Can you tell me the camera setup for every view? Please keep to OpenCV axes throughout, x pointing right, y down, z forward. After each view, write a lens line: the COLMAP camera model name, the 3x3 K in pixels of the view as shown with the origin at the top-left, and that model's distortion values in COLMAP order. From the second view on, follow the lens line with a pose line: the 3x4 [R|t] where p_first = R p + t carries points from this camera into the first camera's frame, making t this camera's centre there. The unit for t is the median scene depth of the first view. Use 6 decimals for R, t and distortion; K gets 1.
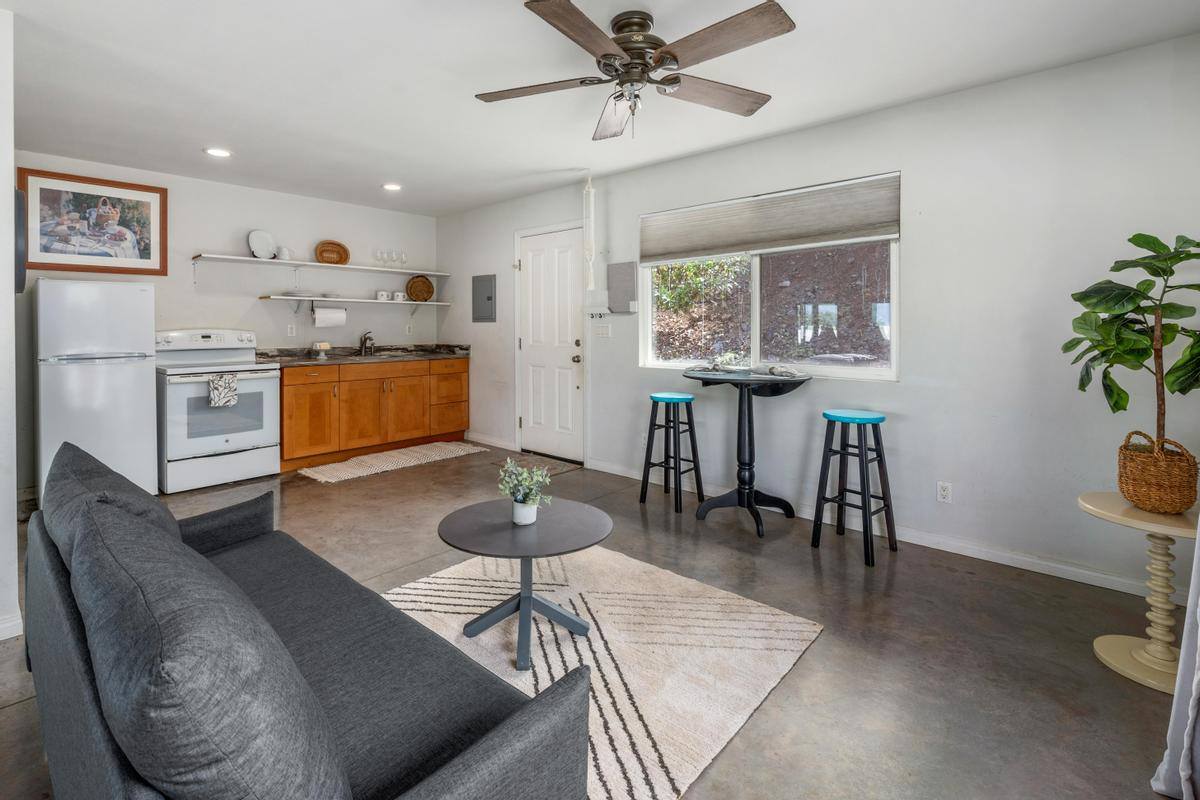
lens RADIAL K [[549.2, 0, 583.9], [0, 549.2, 329.9], [0, 0, 1]] dist [-0.002852, -0.000275]
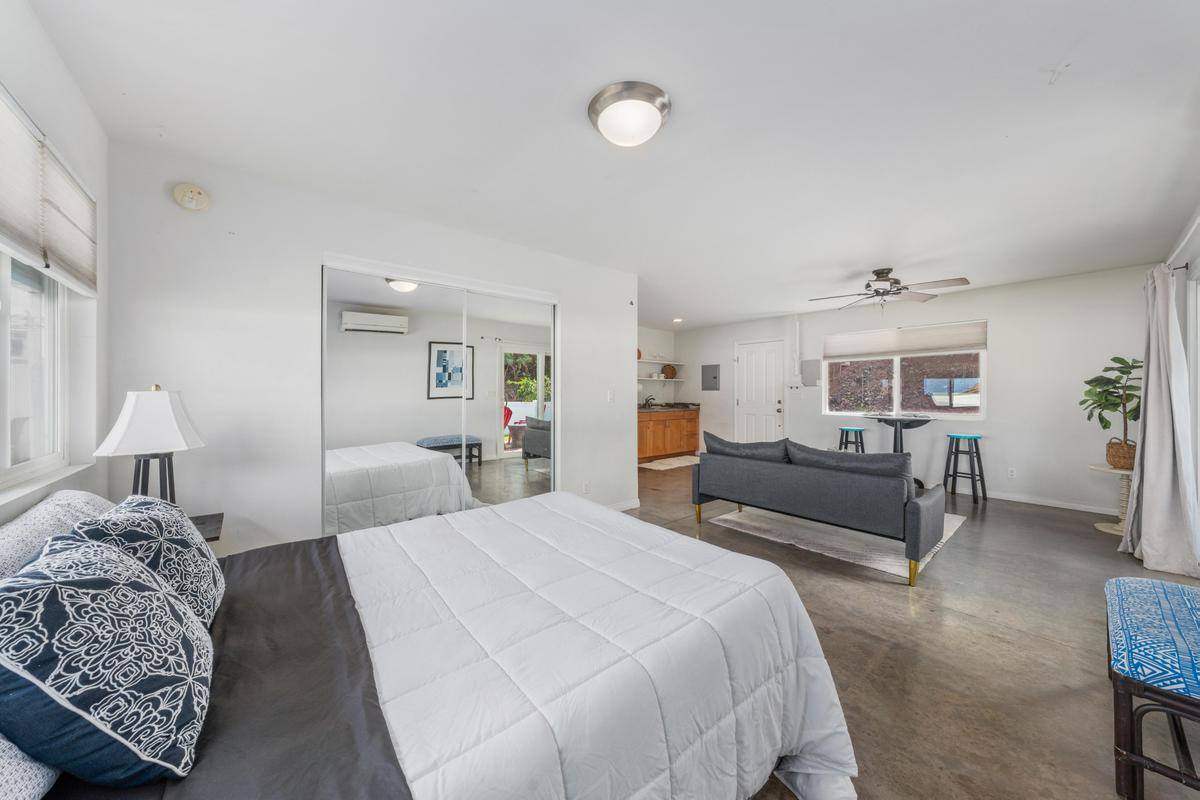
lens RADIAL K [[410.4, 0, 602.0], [0, 410.4, 394.3], [0, 0, 1]] dist [0.000293, 0.000061]
pose [[0.991922, 0.005214, -0.126740, -0.478460], [-0.005565, 0.999982, -0.002410, 0.004790], [0.126725, 0.003096, 0.991933, -0.515843]]
